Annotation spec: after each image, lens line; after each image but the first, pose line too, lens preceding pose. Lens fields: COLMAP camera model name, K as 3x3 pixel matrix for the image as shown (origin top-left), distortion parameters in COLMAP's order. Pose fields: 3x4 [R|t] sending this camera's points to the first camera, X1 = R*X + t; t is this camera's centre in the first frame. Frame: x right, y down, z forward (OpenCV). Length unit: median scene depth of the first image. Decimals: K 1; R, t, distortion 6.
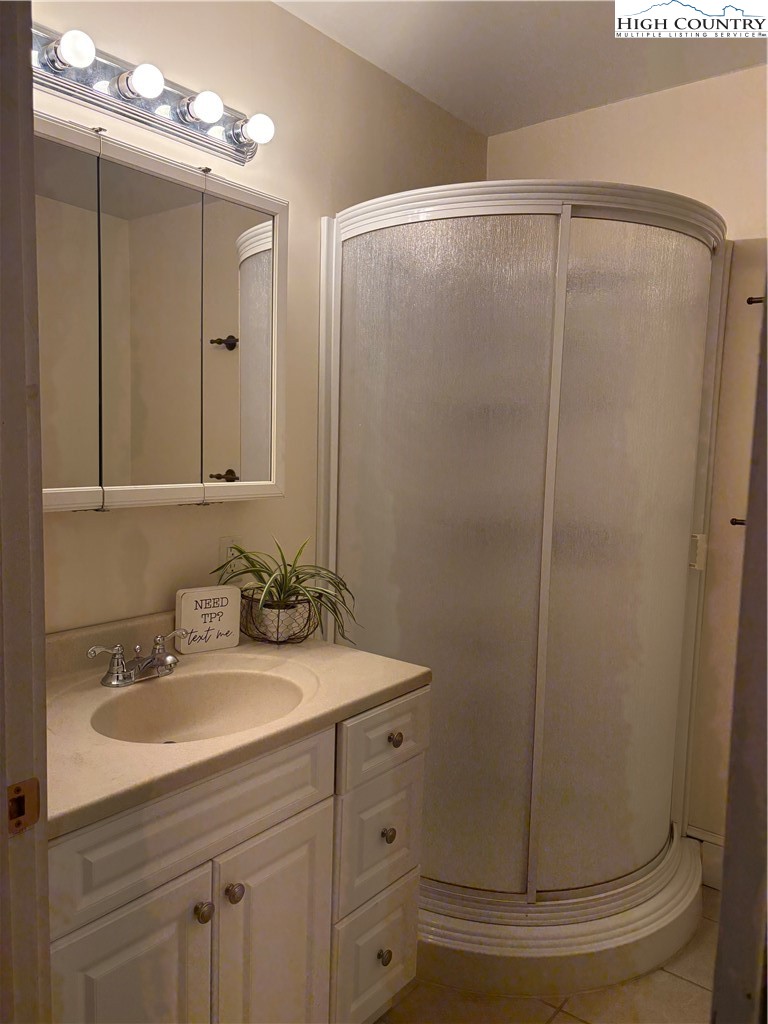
lens RADIAL K [[765.5, 0, 385.5], [0, 765.5, 514.3], [0, 0, 1]] dist [-0.005658, 0.012553]
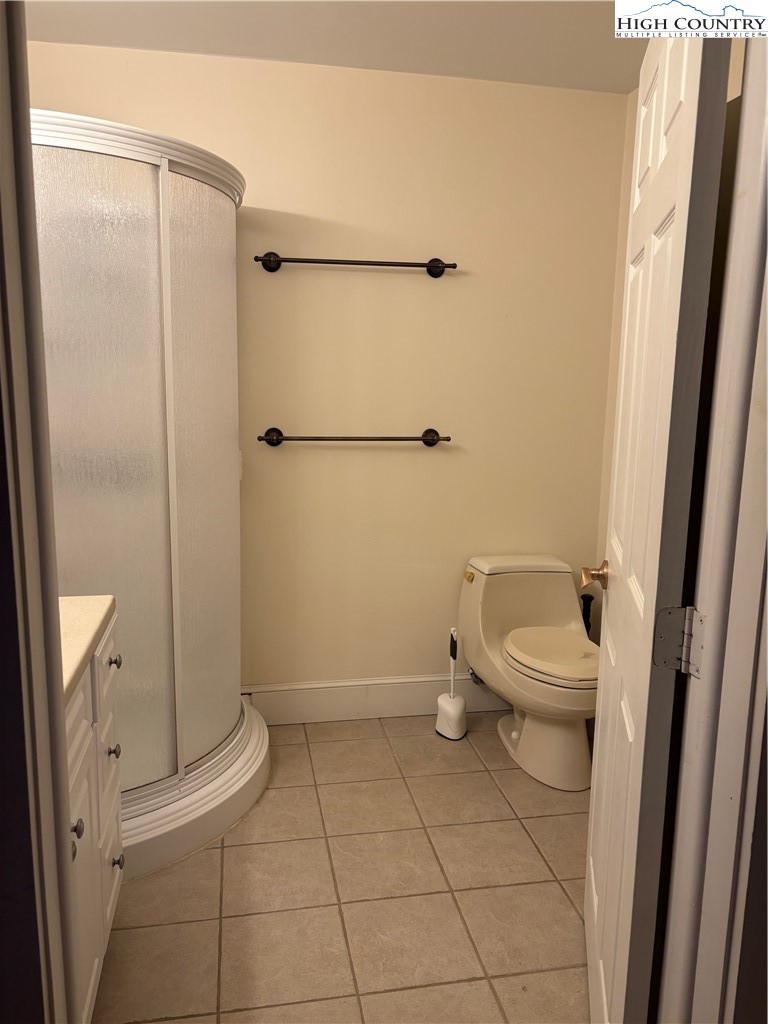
lens RADIAL K [[765.5, 0, 386.7], [0, 765.5, 510.3], [0, 0, 1]] dist [-0.005658, 0.012553]
pose [[0.670071, -0.148540, 0.727283, -0.386728], [0.073816, 0.988251, 0.133831, -0.025765], [-0.738618, -0.035991, 0.673163, 0.005662]]
